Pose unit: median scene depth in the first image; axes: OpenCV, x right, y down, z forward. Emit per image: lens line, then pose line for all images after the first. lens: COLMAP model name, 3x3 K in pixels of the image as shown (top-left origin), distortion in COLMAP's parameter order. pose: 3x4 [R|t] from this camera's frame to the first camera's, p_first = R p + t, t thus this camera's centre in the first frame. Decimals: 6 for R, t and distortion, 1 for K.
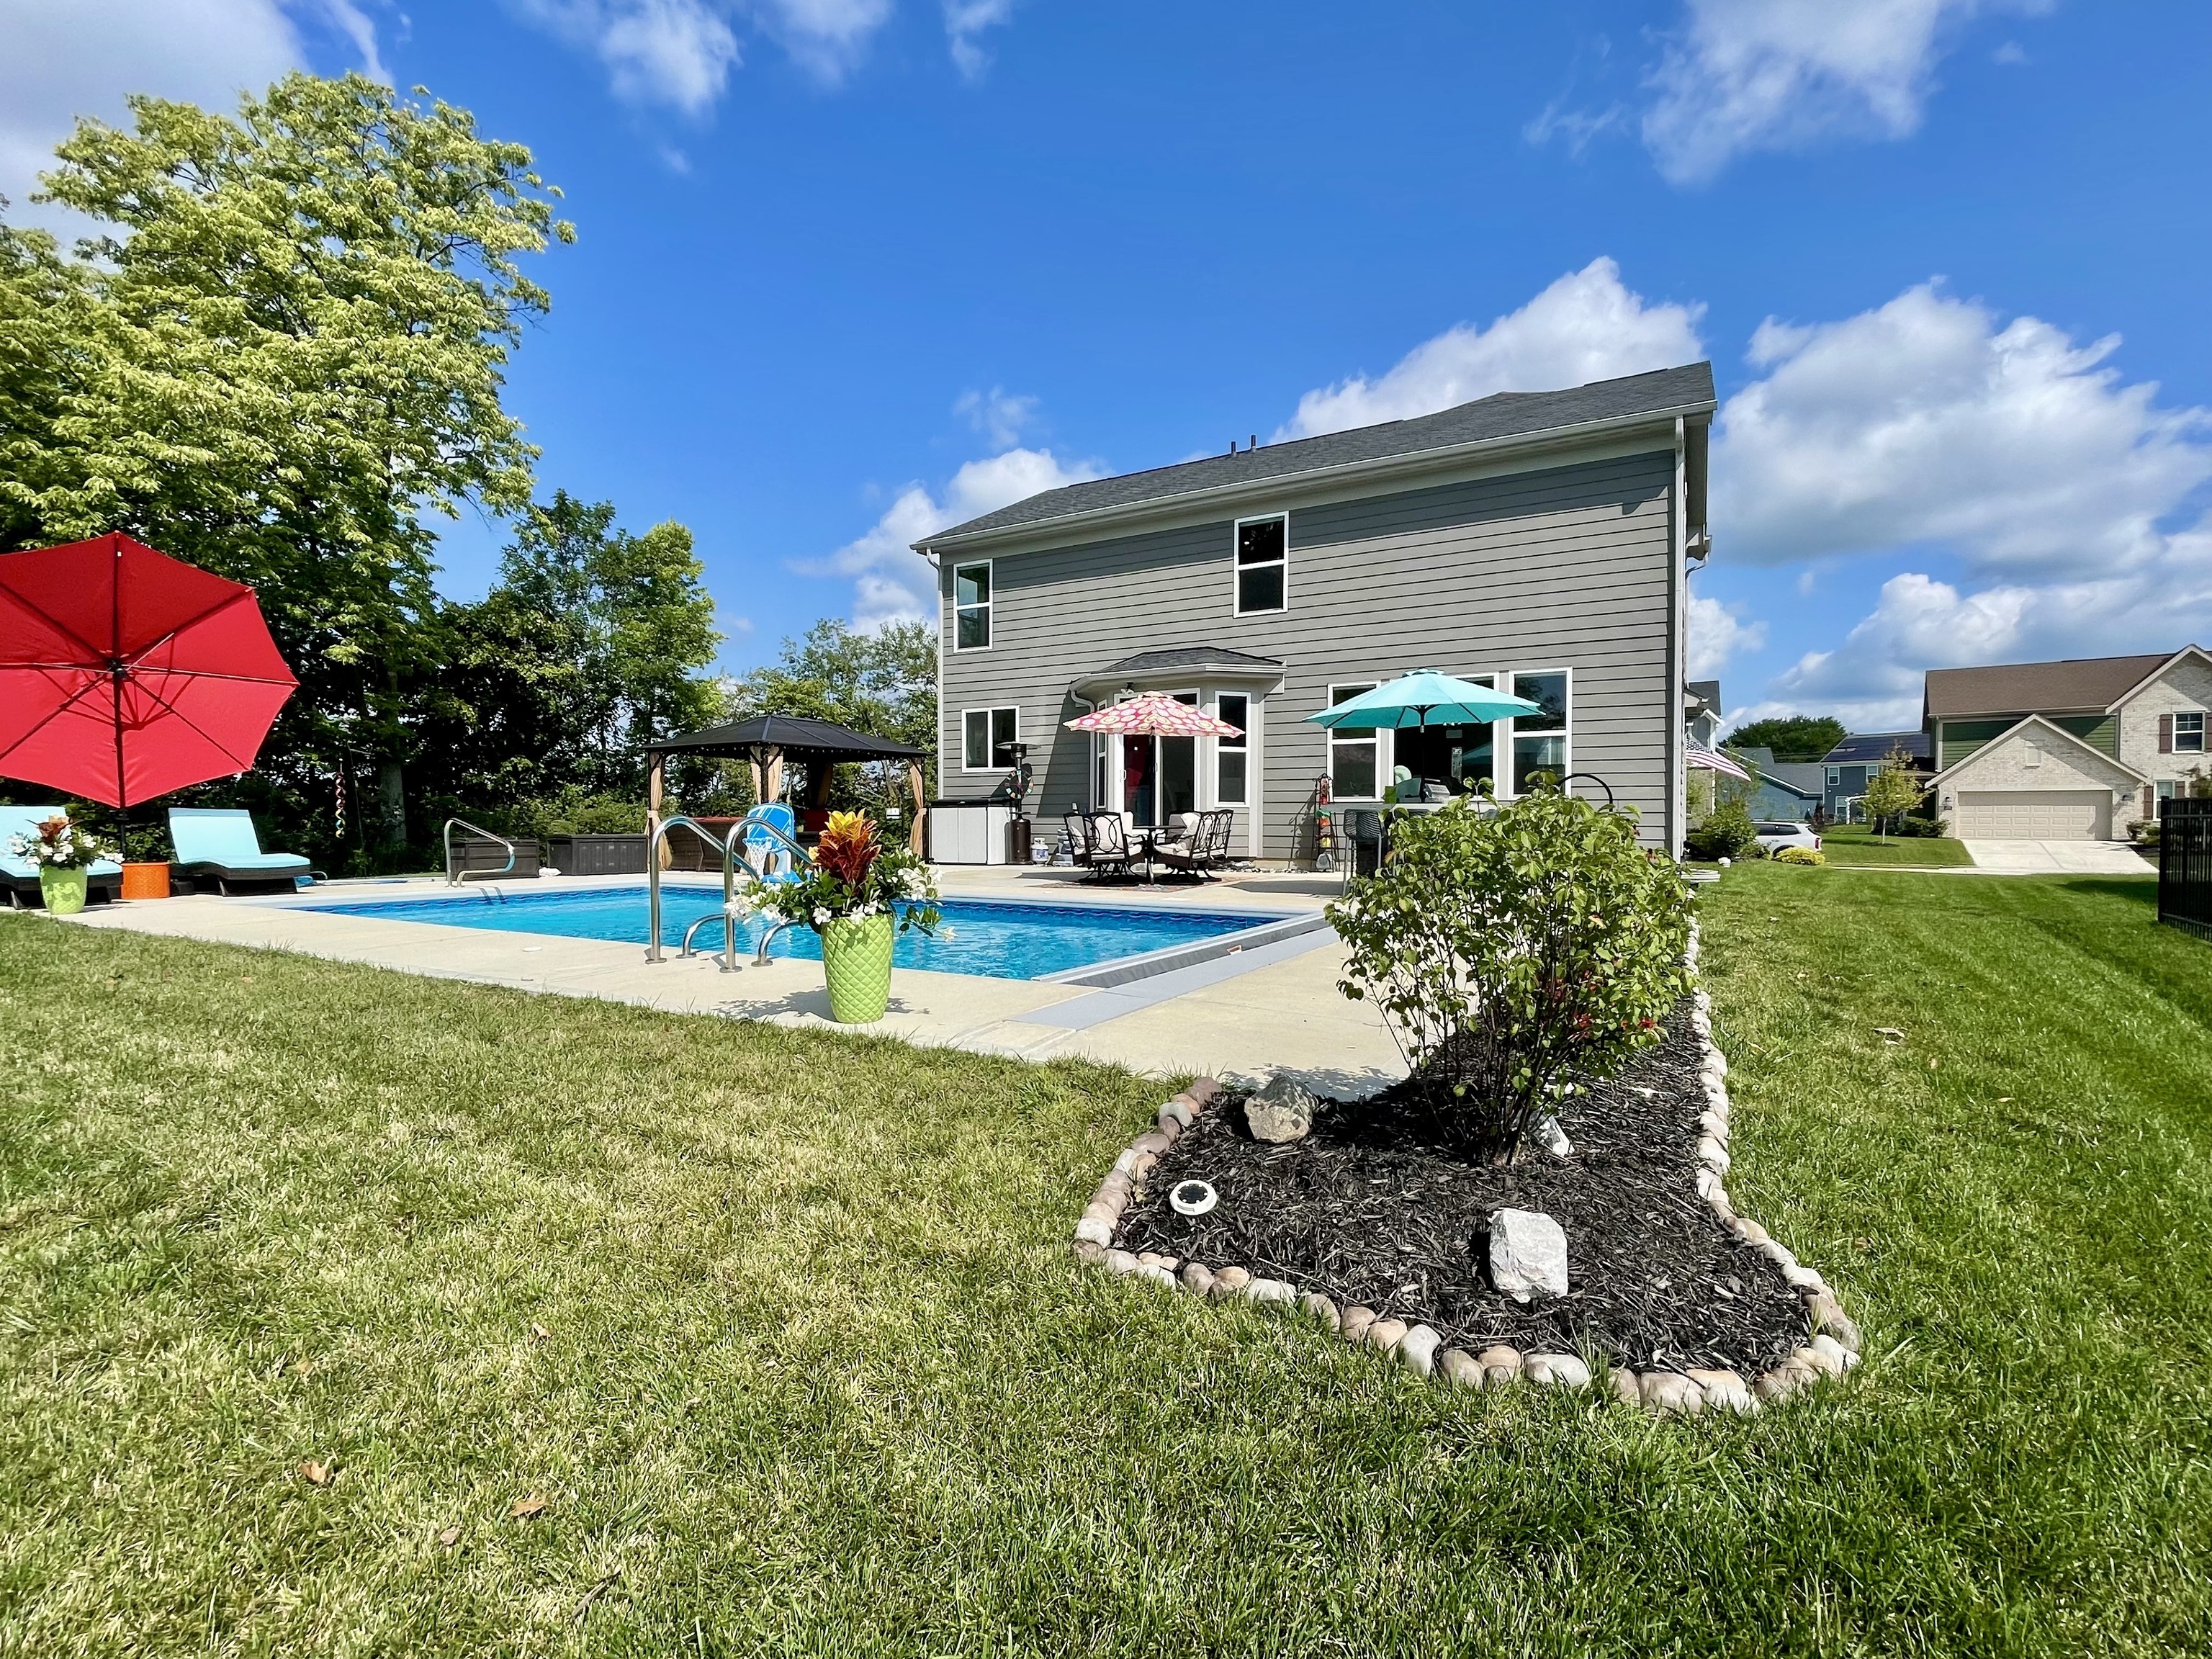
lens RADIAL K [[1002.1, 0, 1097.5], [0, 1002.1, 837.8], [0, 0, 1]] dist [-0.008104, -0.001099]
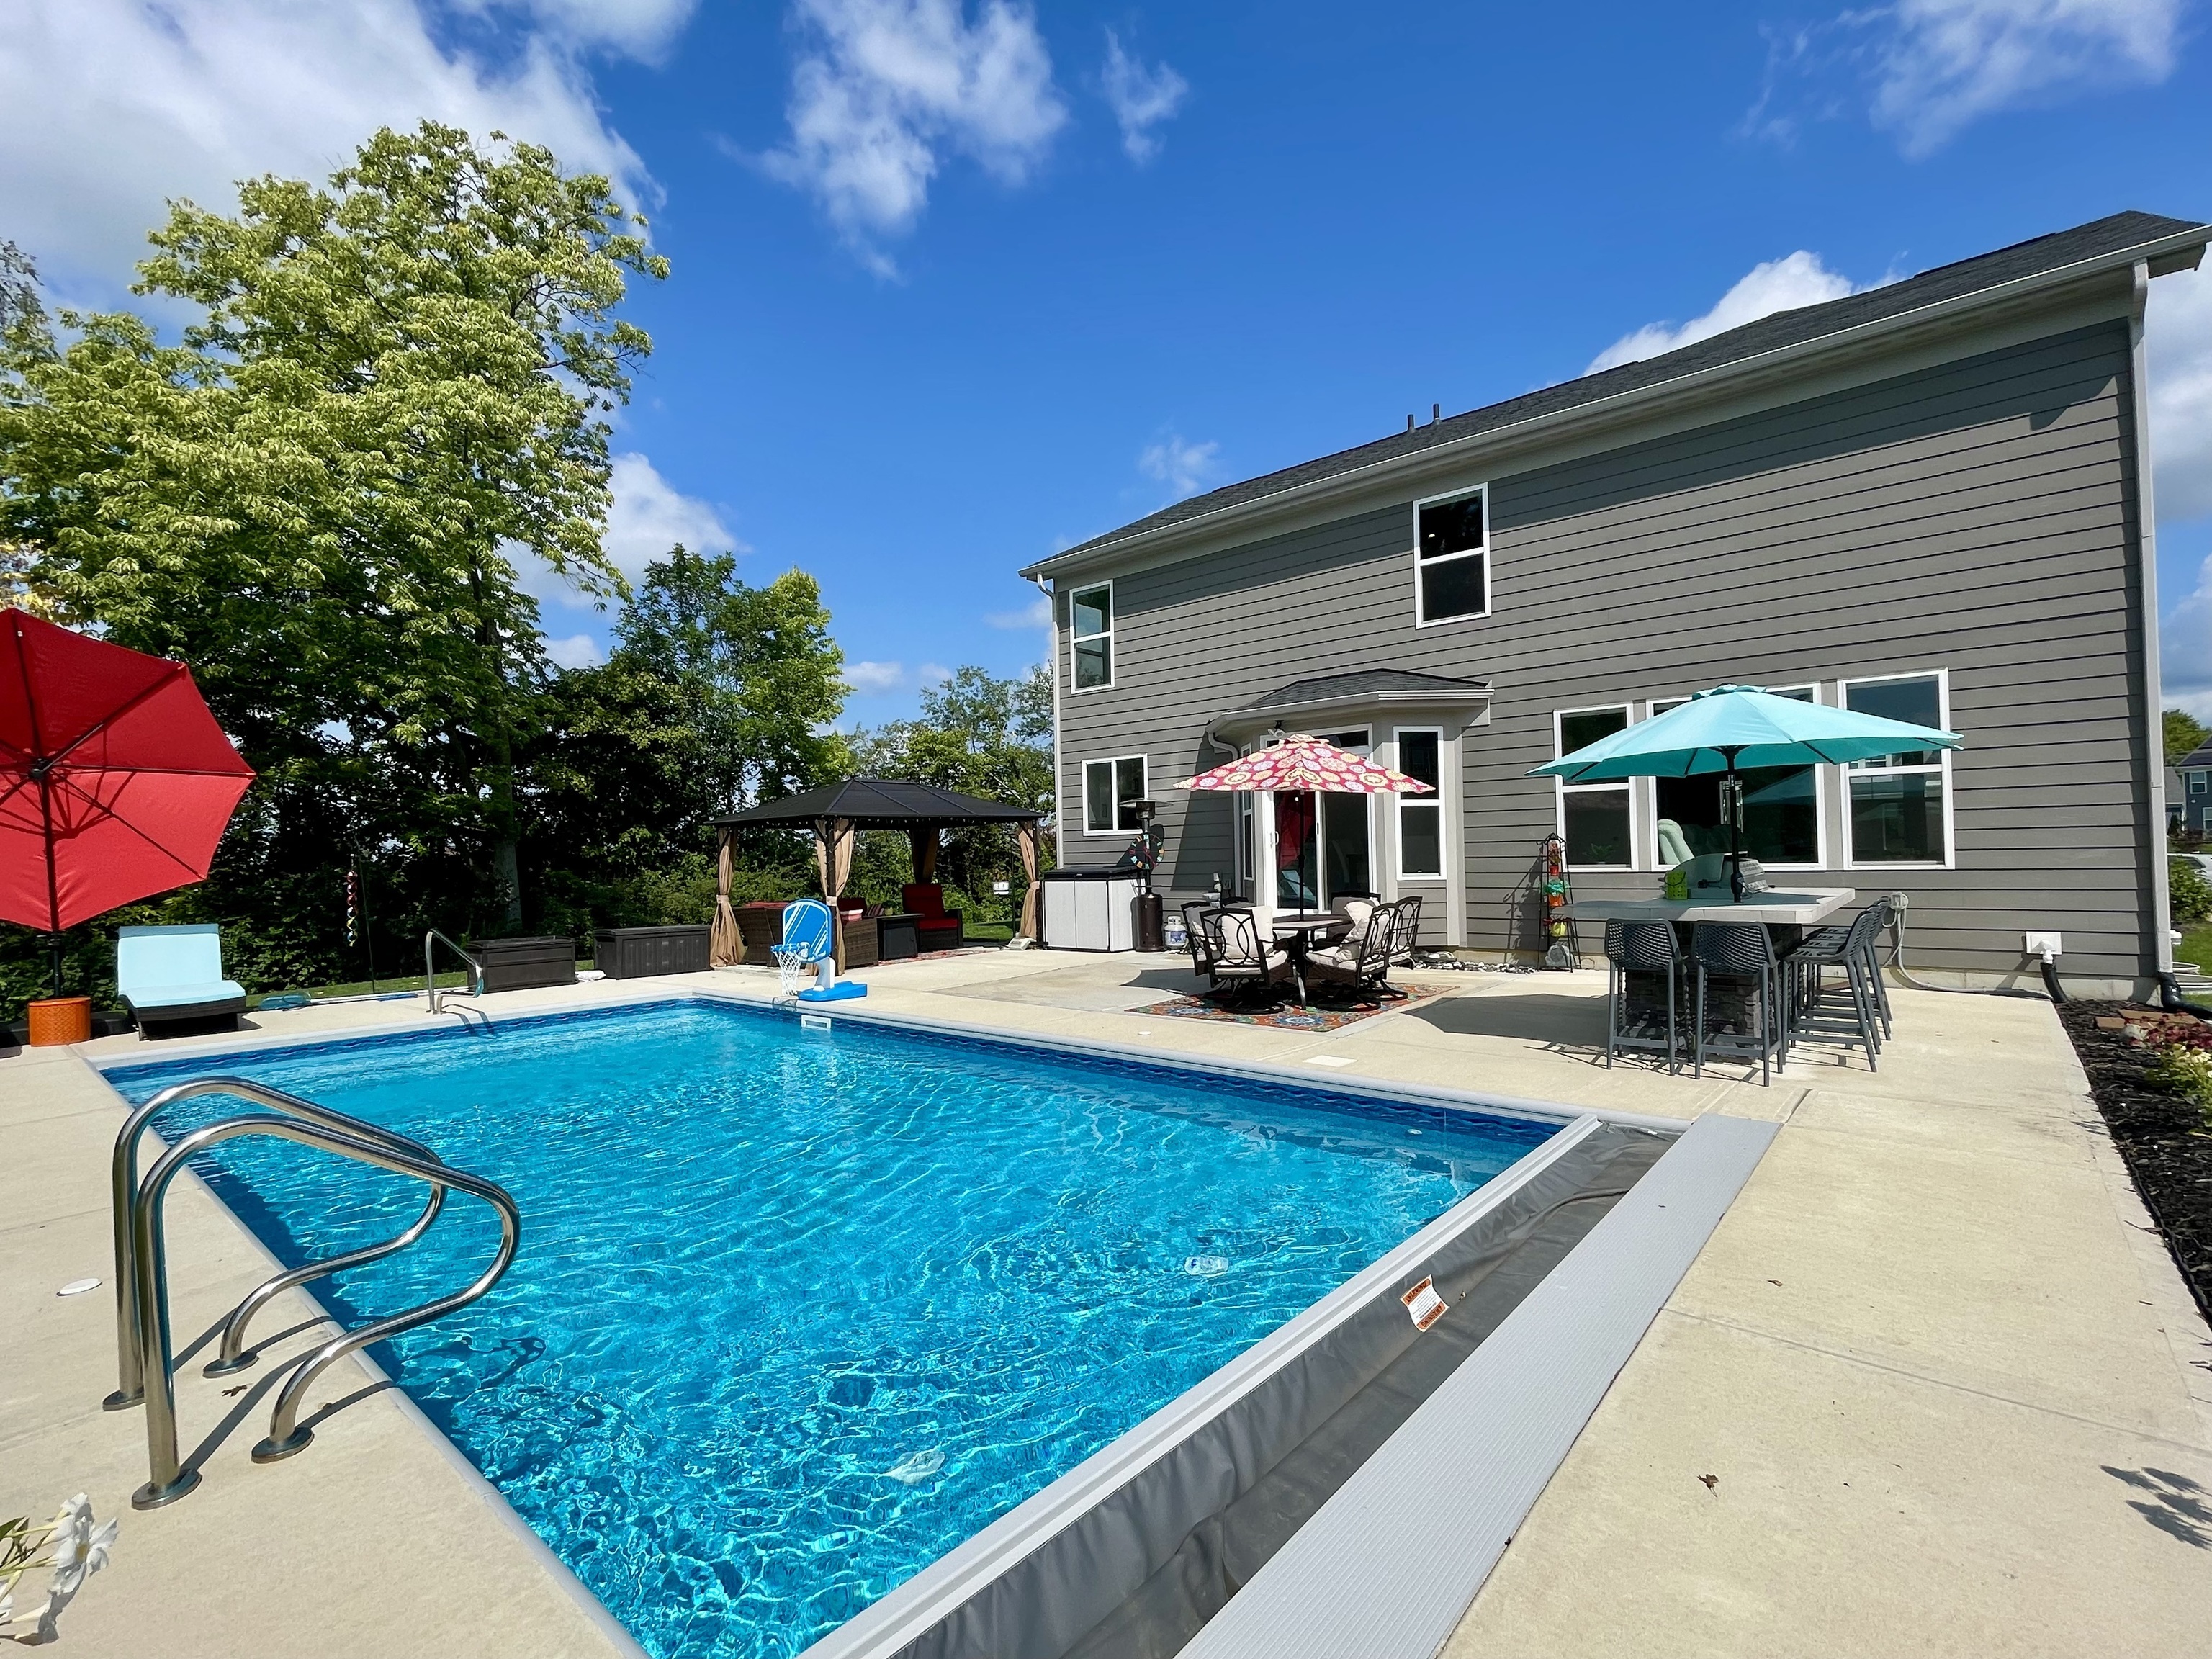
lens RADIAL K [[1002.1, 0, 1088.9], [0, 1002.1, 831.6], [0, 0, 1]] dist [-0.008104, -0.001099]
pose [[0.980578, -0.027325, -0.194214, 0.035877], [0.019628, 0.998948, -0.041449, -0.039690], [0.195143, 0.036832, 0.980083, 0.212997]]
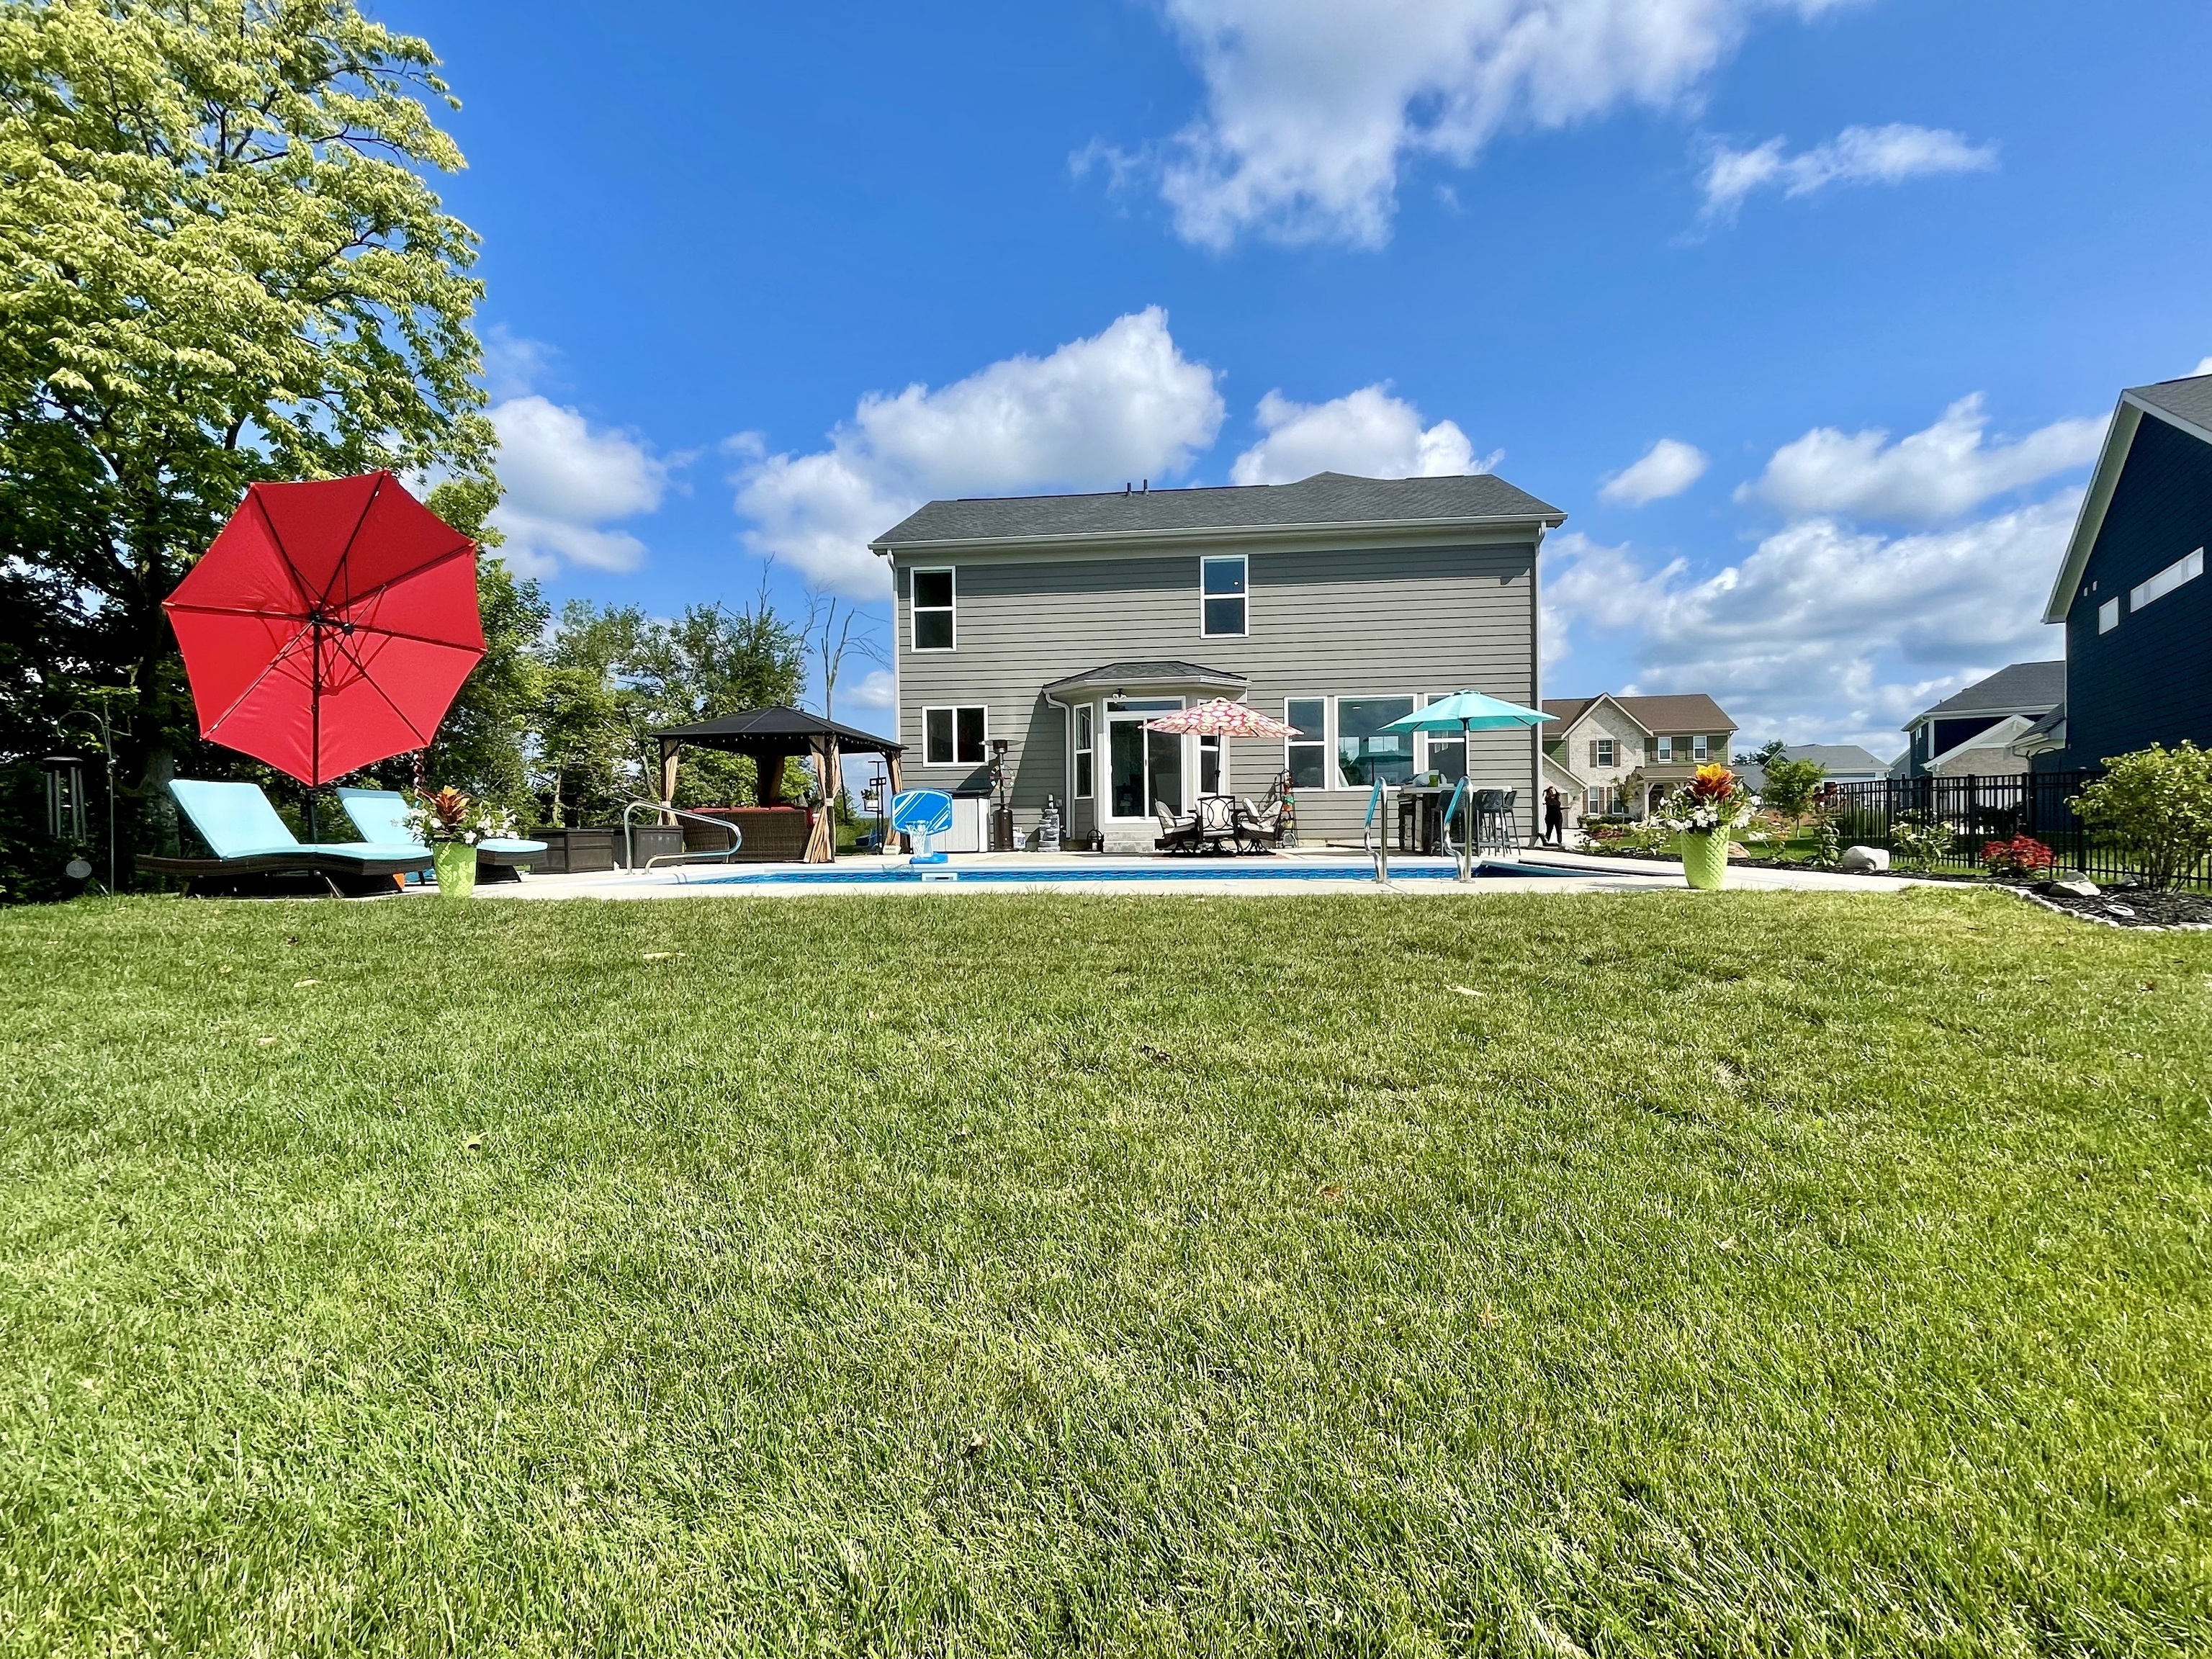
lens RADIAL K [[1002.1, 0, 1106.2], [0, 1002.1, 844.2], [0, 0, 1]] dist [-0.008104, -0.001099]
pose [[0.912583, -0.018339, 0.408479, -0.451529], [0.019058, 0.999816, 0.002311, 0.019505], [-0.408446, 0.005675, 0.912765, -0.037823]]
